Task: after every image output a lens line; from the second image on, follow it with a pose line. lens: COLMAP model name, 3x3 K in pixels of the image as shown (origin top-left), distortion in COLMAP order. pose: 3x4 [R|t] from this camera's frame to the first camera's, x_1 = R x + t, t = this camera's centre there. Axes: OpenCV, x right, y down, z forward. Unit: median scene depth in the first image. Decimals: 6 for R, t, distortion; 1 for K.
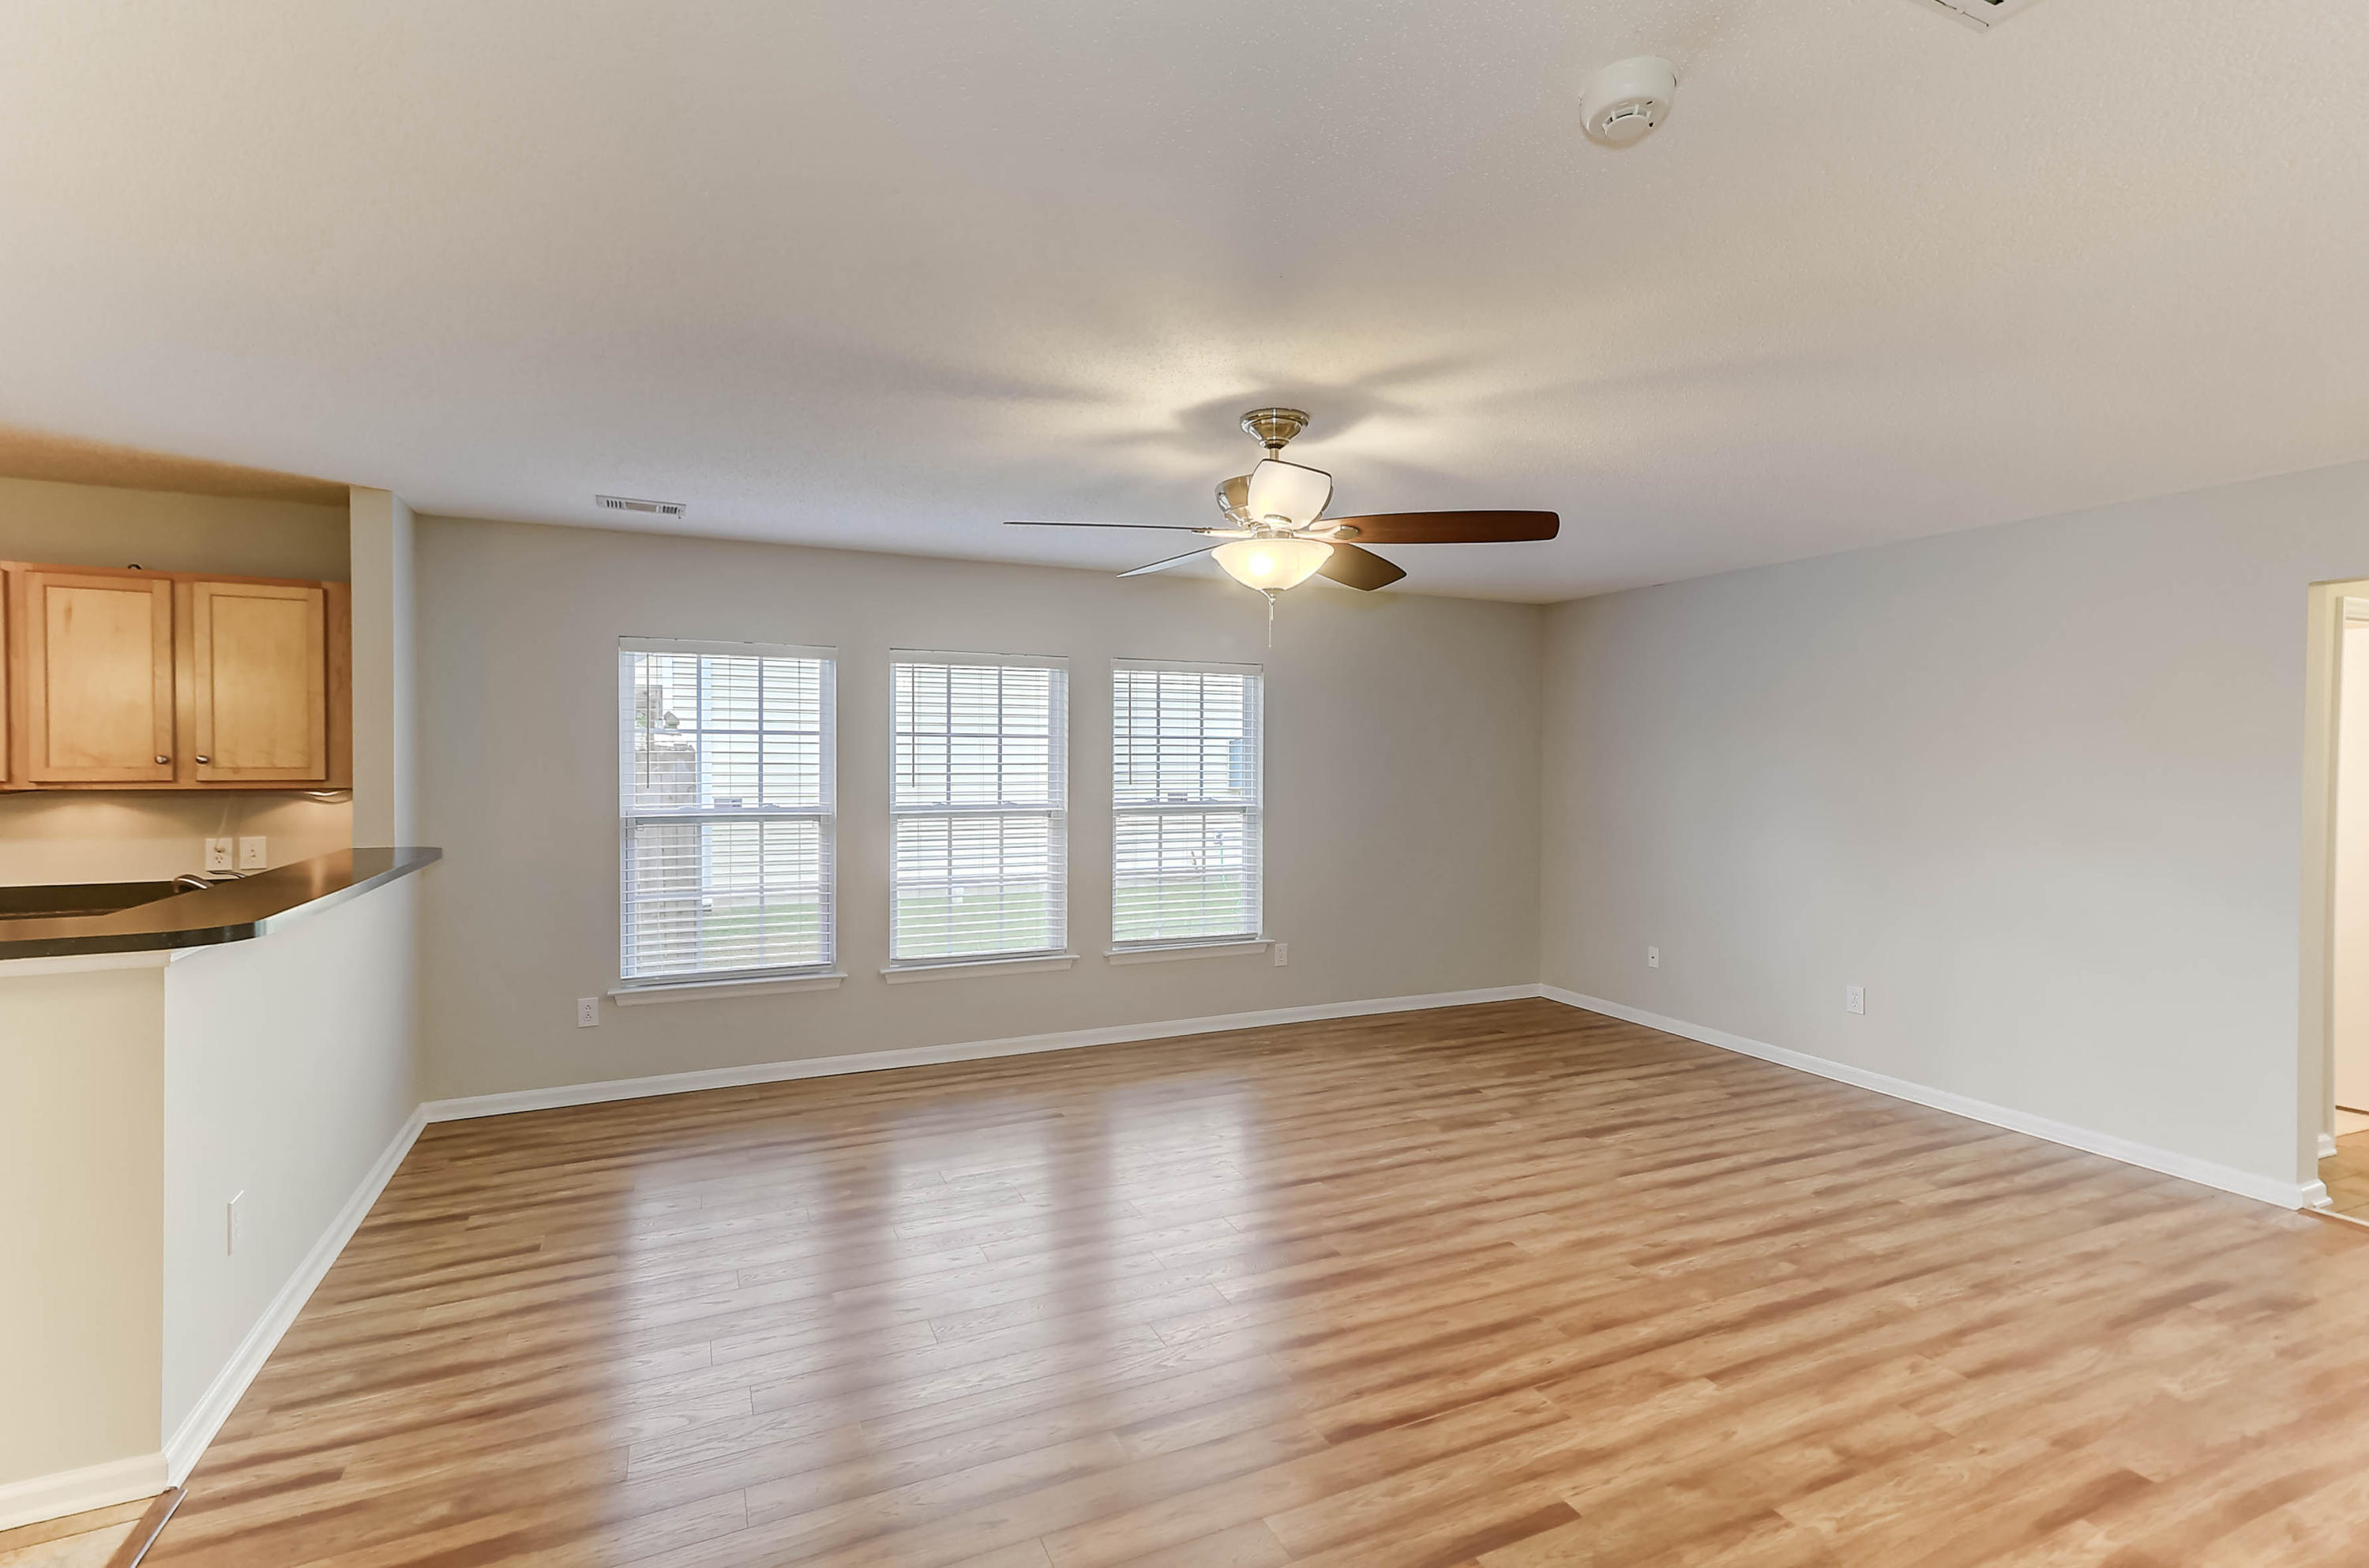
lens RADIAL K [[1072.5, 0, 1165.7], [0, 1072.5, 778.1], [0, 0, 1]] dist [0.032582, -0.004103]
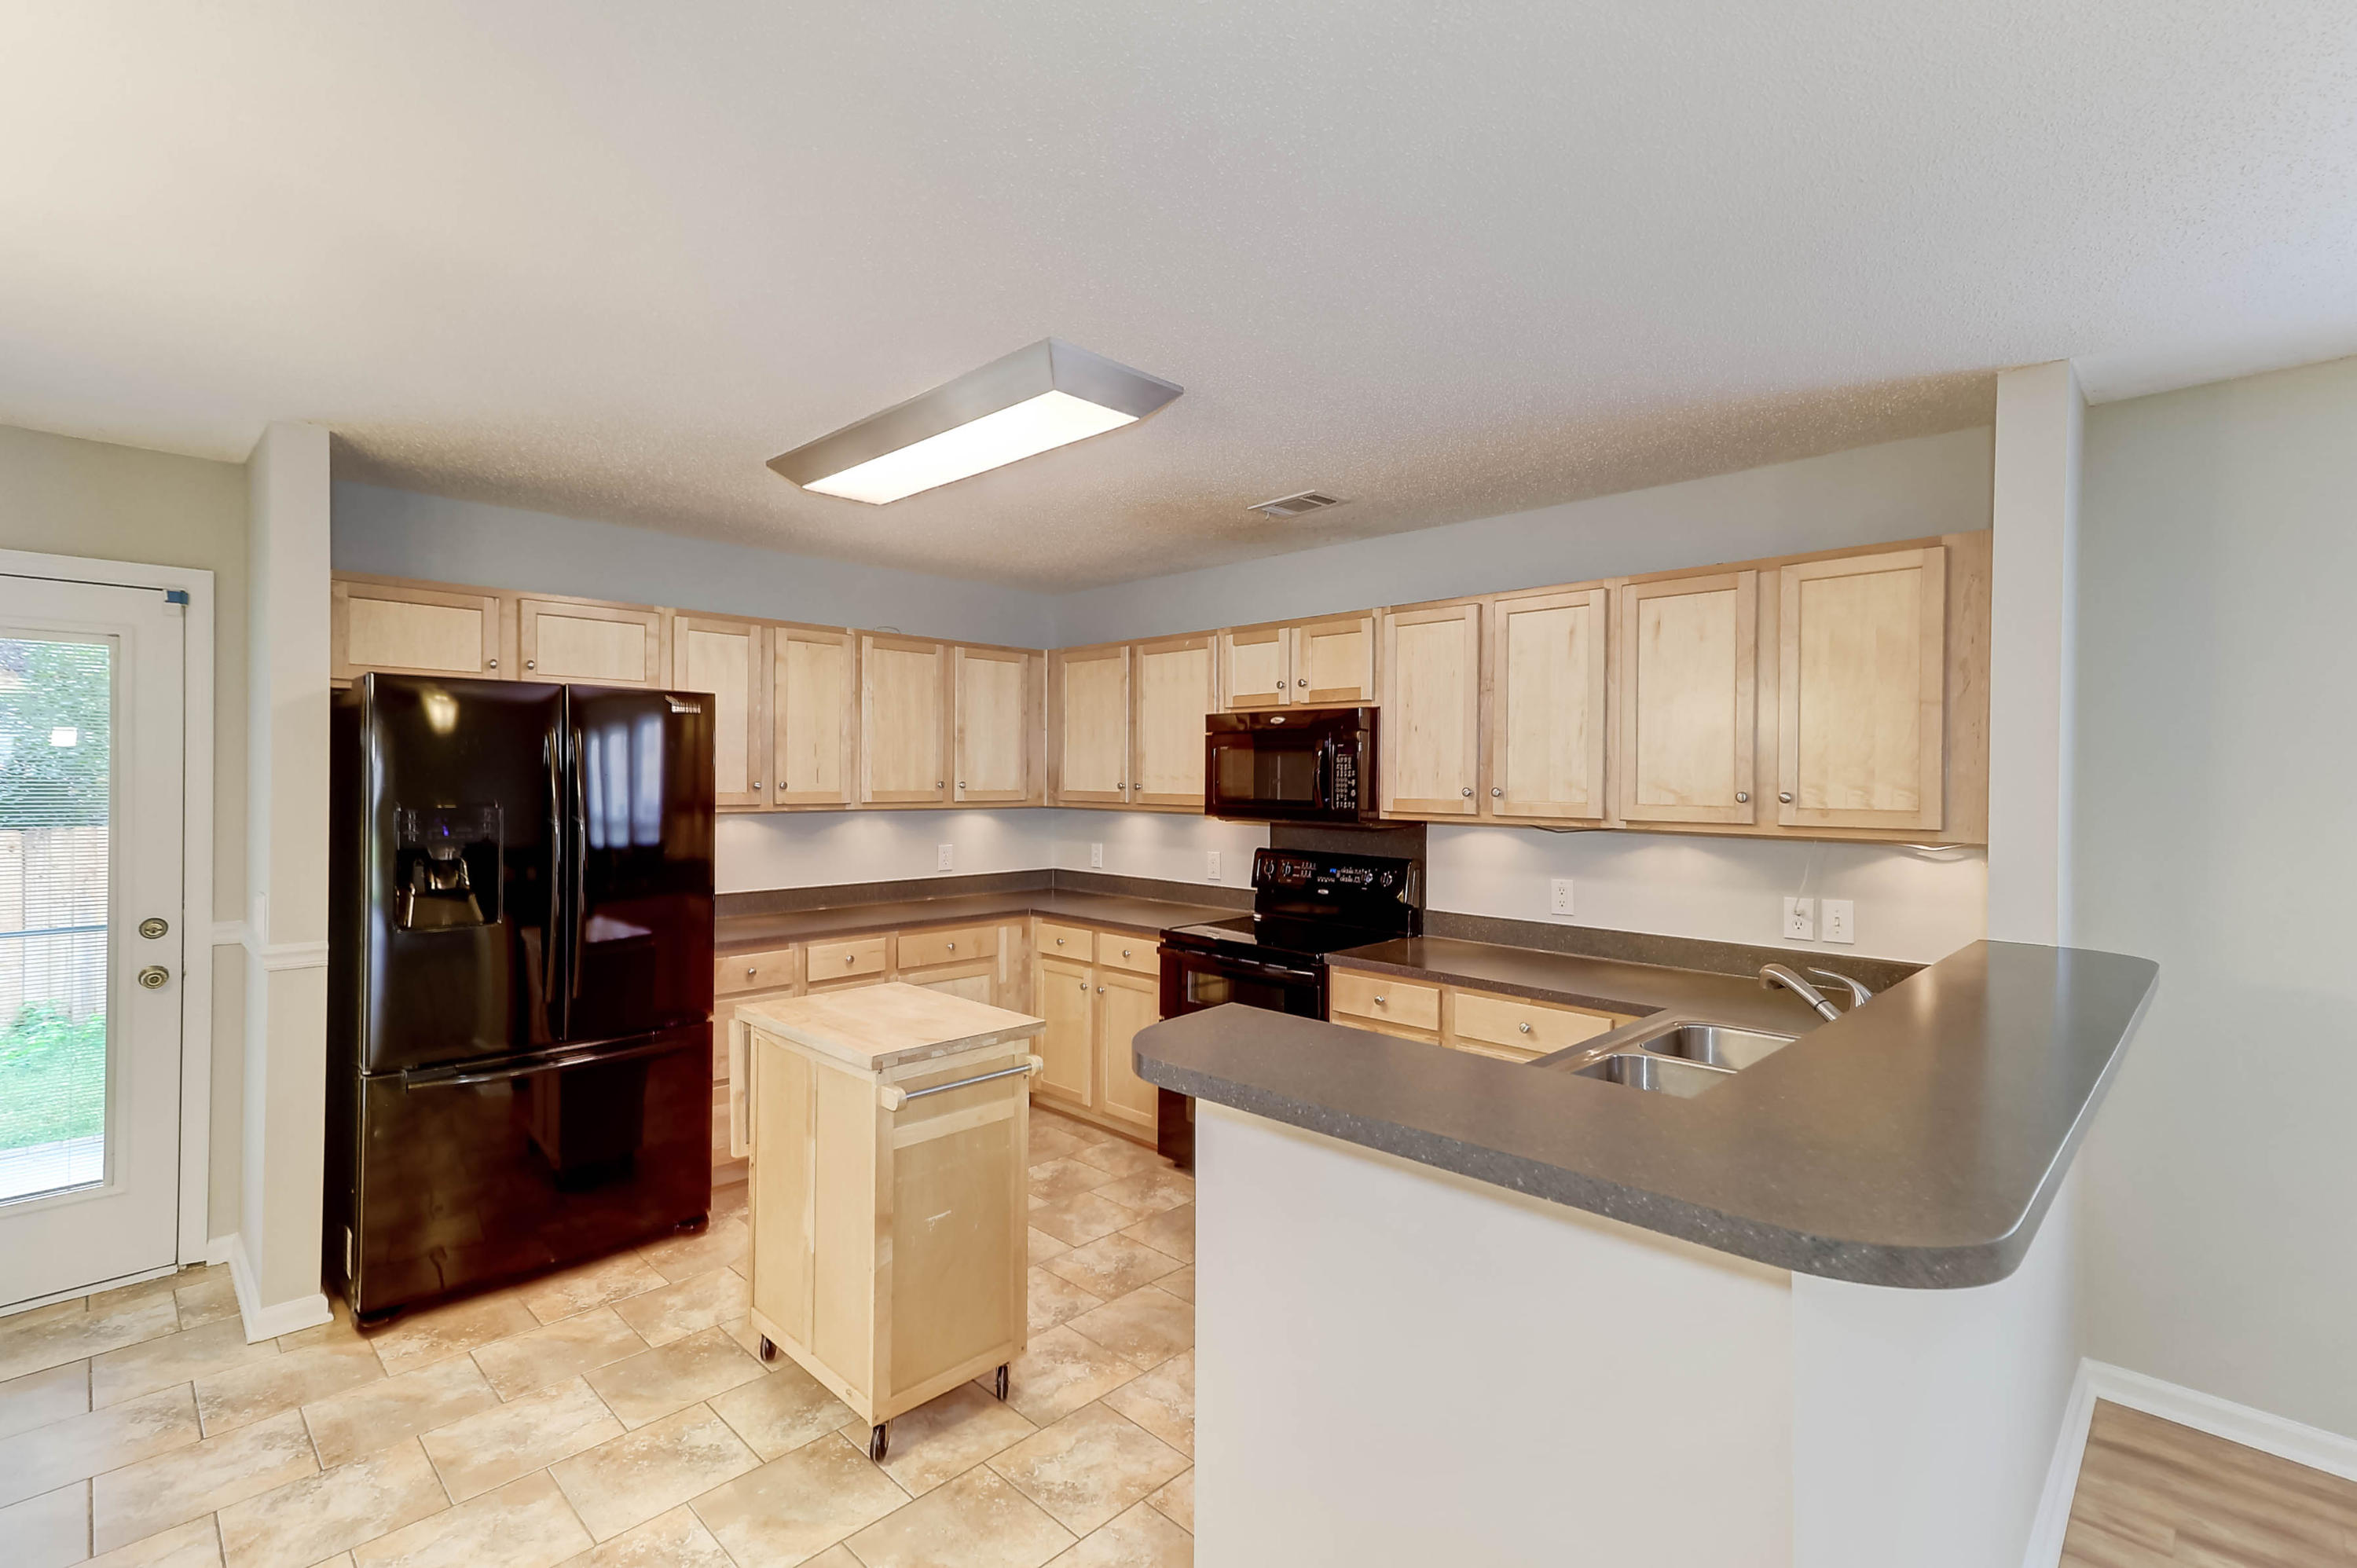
lens RADIAL K [[1067.1, 0, 1171.9], [0, 1067.1, 776.3], [0, 0, 1]] dist [0.032582, -0.004103]
pose [[0.357674, -0.001874, -0.933845, -0.319004], [-0.022644, 0.999687, -0.010679, -0.013631], [0.933572, 0.024966, 0.357519, 0.320953]]
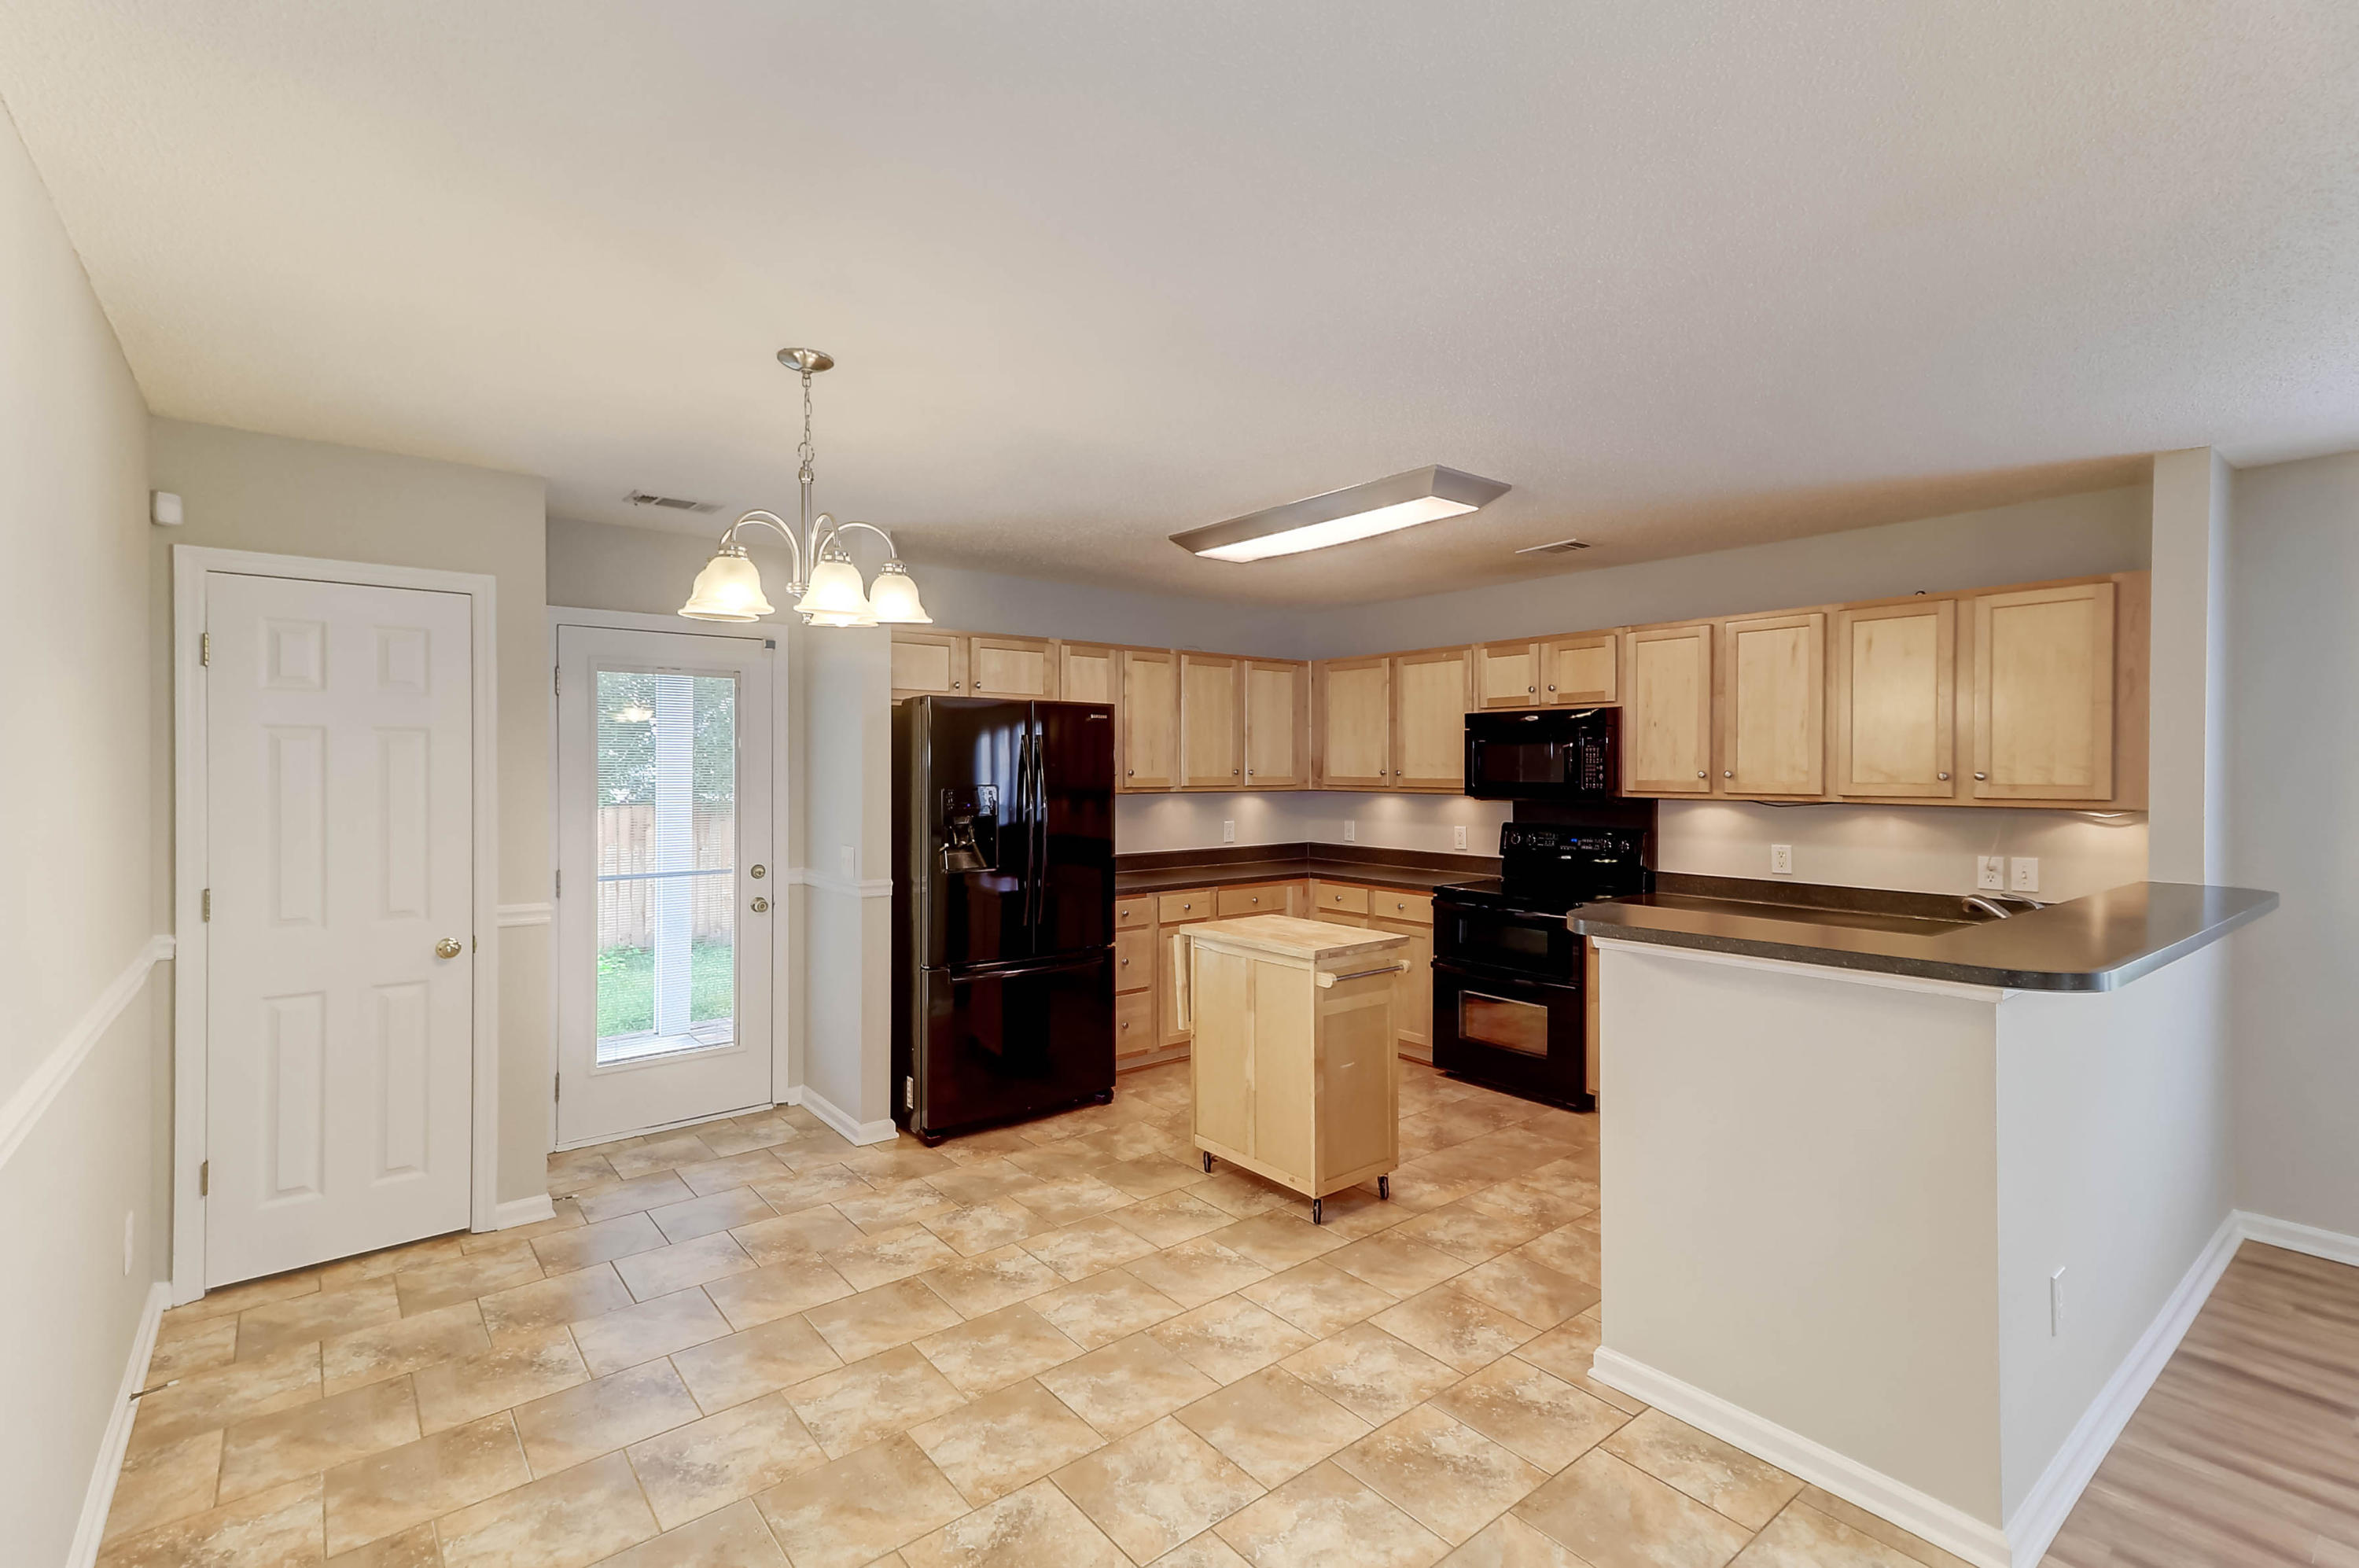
lens RADIAL K [[1068.1, 0, 1172.3], [0, 1068.1, 767.8], [0, 0, 1]] dist [0.032582, -0.004103]
pose [[0.248698, -0.003641, -0.968574, -0.109318], [-0.017960, 0.999804, -0.008370, -0.003255], [0.968415, 0.019477, 0.248584, 0.051732]]
